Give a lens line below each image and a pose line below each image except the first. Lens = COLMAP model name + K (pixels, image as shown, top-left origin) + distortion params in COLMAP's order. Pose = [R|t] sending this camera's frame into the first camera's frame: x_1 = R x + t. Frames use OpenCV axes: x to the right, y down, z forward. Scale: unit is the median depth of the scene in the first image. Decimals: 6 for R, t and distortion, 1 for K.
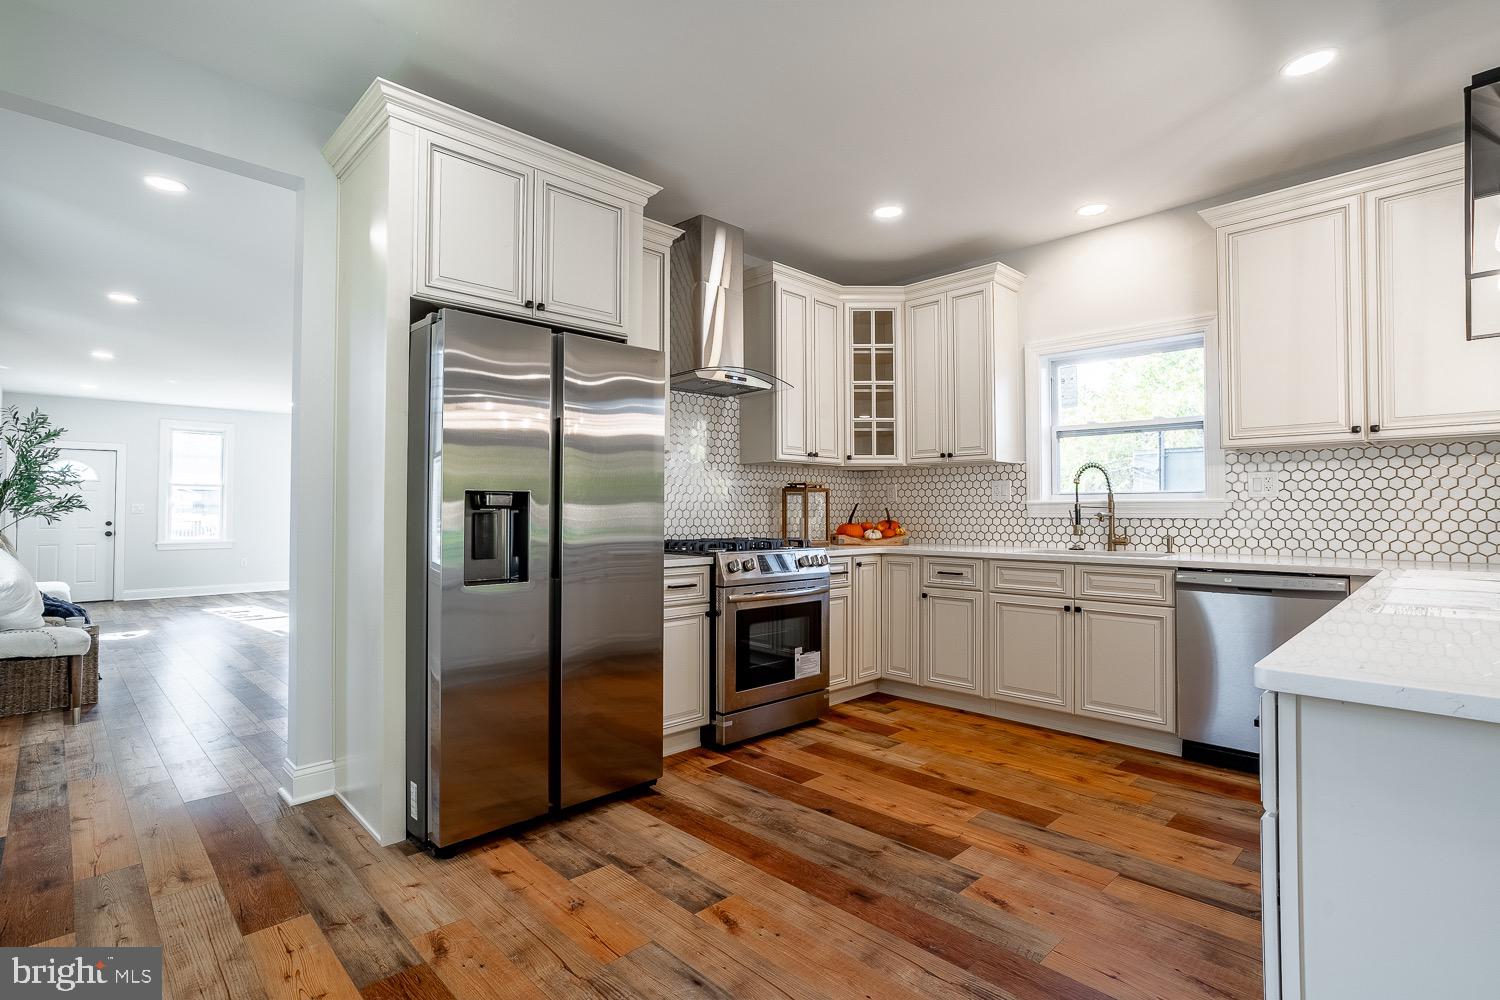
lens RADIAL K [[732.2, 0, 765.4], [0, 732.2, 506.3], [0, 0, 1]] dist [-0.037828, 0.024081]
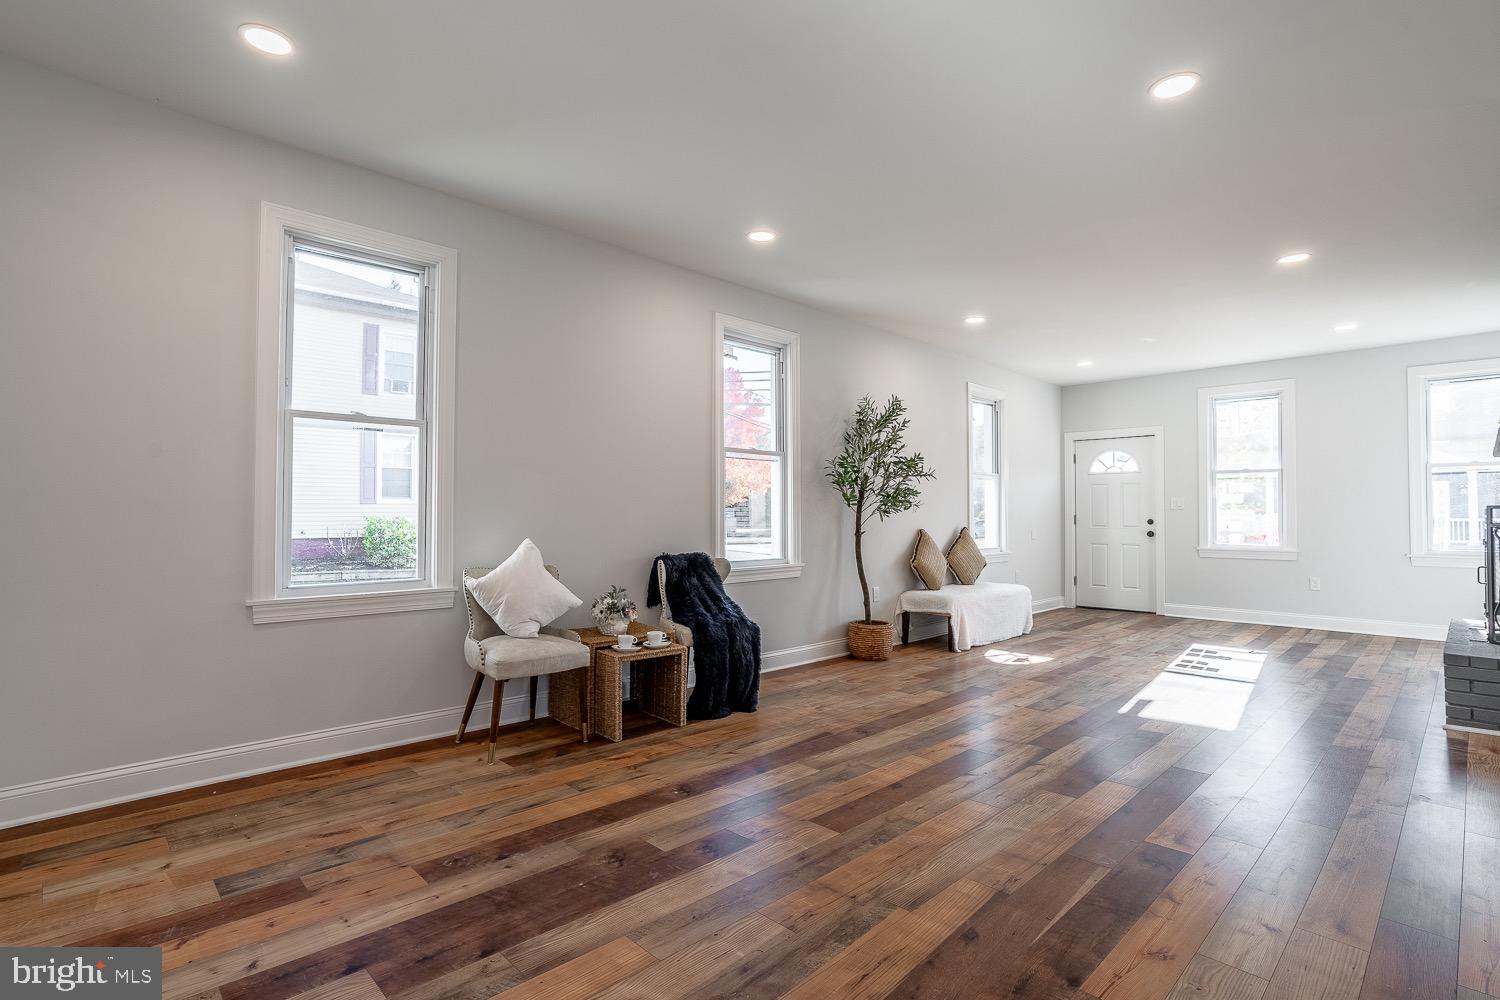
lens RADIAL K [[732.2, 0, 745.3], [0, 732.2, 504.6], [0, 0, 1]] dist [-0.037828, 0.024081]
pose [[-0.010377, -0.010947, -0.999886, -0.078325], [0.009879, 0.999890, -0.011050, 0.012318], [0.999897, -0.009992, -0.010267, 0.808640]]
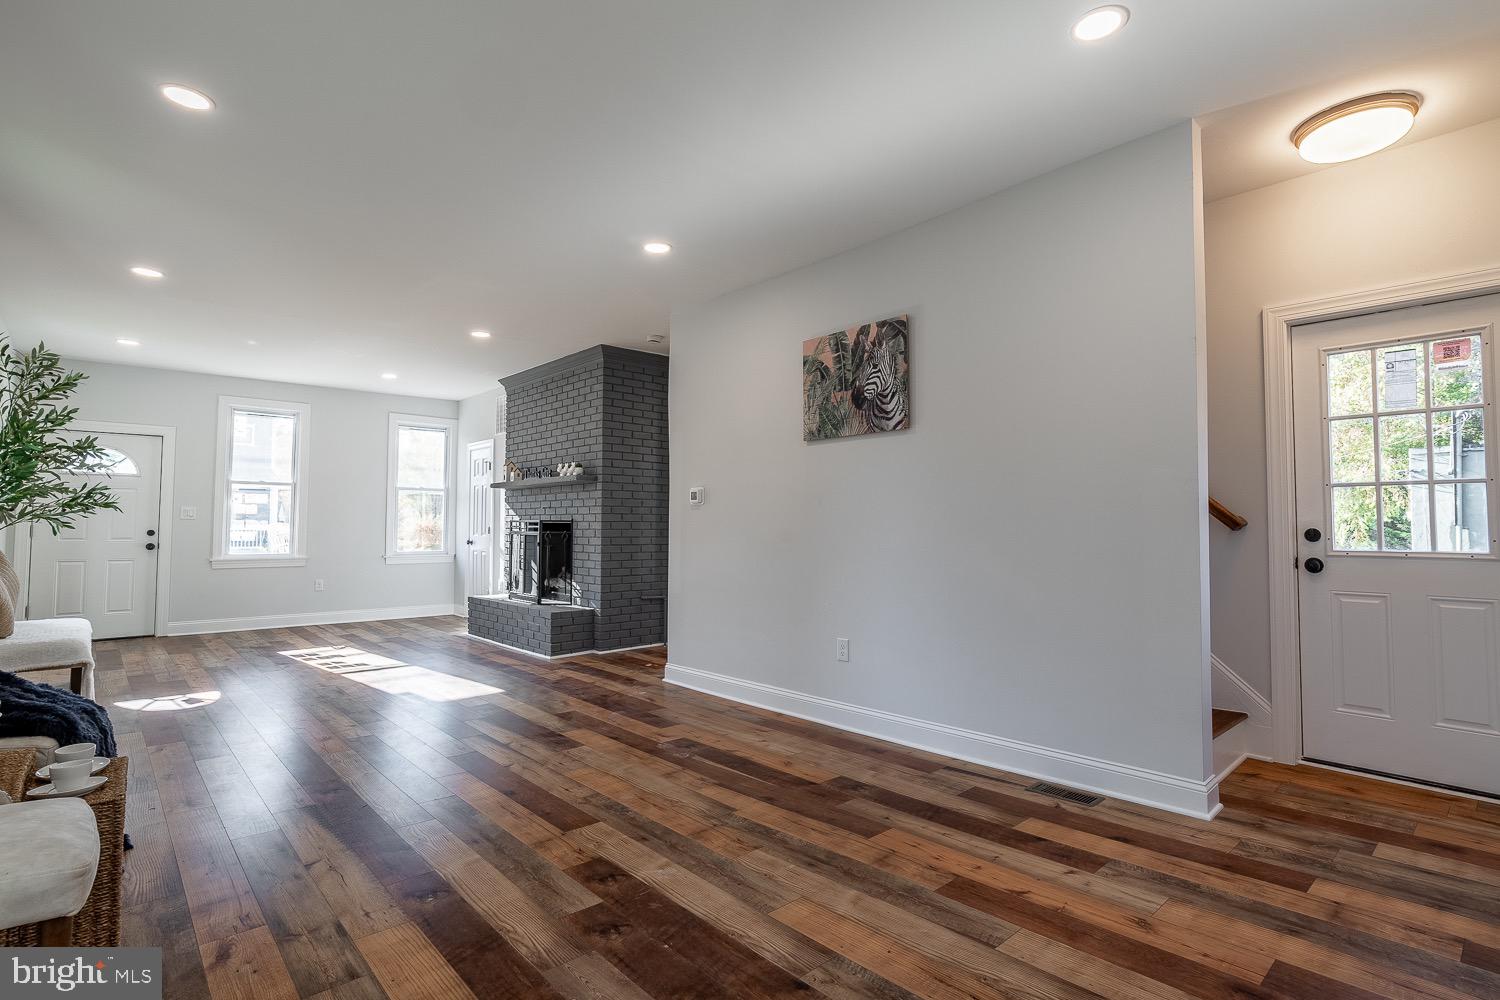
lens RADIAL K [[732.2, 0, 757.5], [0, 732.2, 505.8], [0, 0, 1]] dist [-0.037828, 0.024081]
pose [[0.999215, 0.004369, -0.039375, -0.378541], [-0.005087, 0.999822, -0.018165, 0.009093], [0.039288, 0.018351, 0.999059, 0.415357]]
